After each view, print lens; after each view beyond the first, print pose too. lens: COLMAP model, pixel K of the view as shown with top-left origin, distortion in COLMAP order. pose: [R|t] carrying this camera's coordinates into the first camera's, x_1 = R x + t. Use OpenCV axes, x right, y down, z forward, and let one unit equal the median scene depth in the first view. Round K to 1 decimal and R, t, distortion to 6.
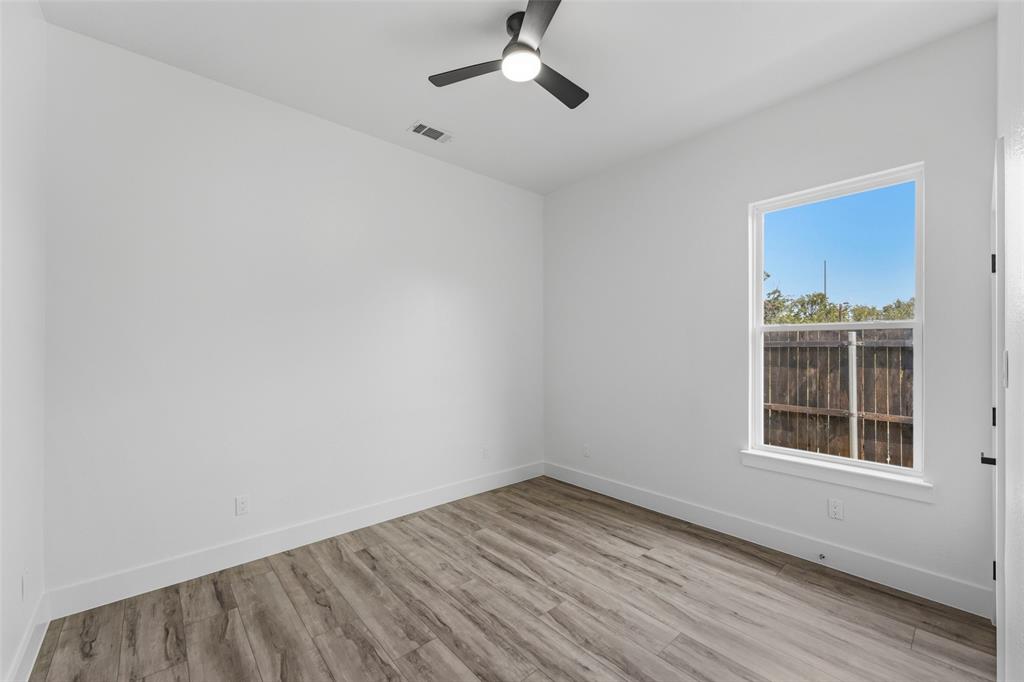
lens RADIAL K [[406.3, 0, 512.0], [0, 406.3, 341.0], [0, 0, 1]] dist [0.001659, 0.000136]
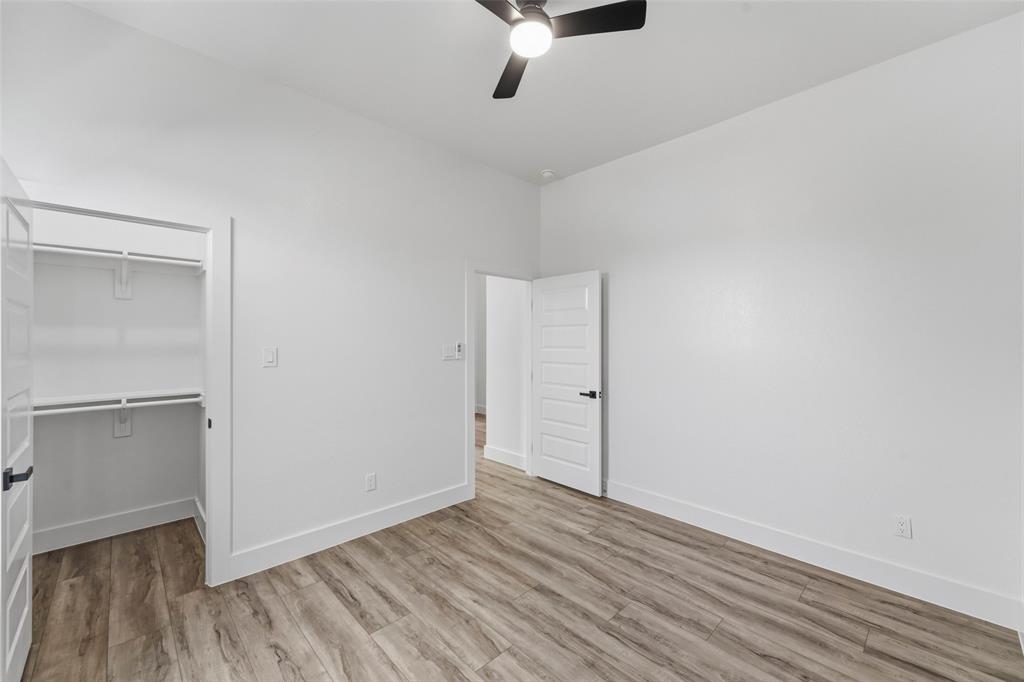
lens RADIAL K [[406.3, 0, 512.0], [0, 406.3, 341.0], [0, 0, 1]] dist [0.001659, 0.000136]
pose [[-0.999056, -0.000491, -0.043434, 0.107366], [0.000049, 0.999923, -0.012415, 0.012251], [0.043437, -0.012405, -0.998979, 1.963026]]
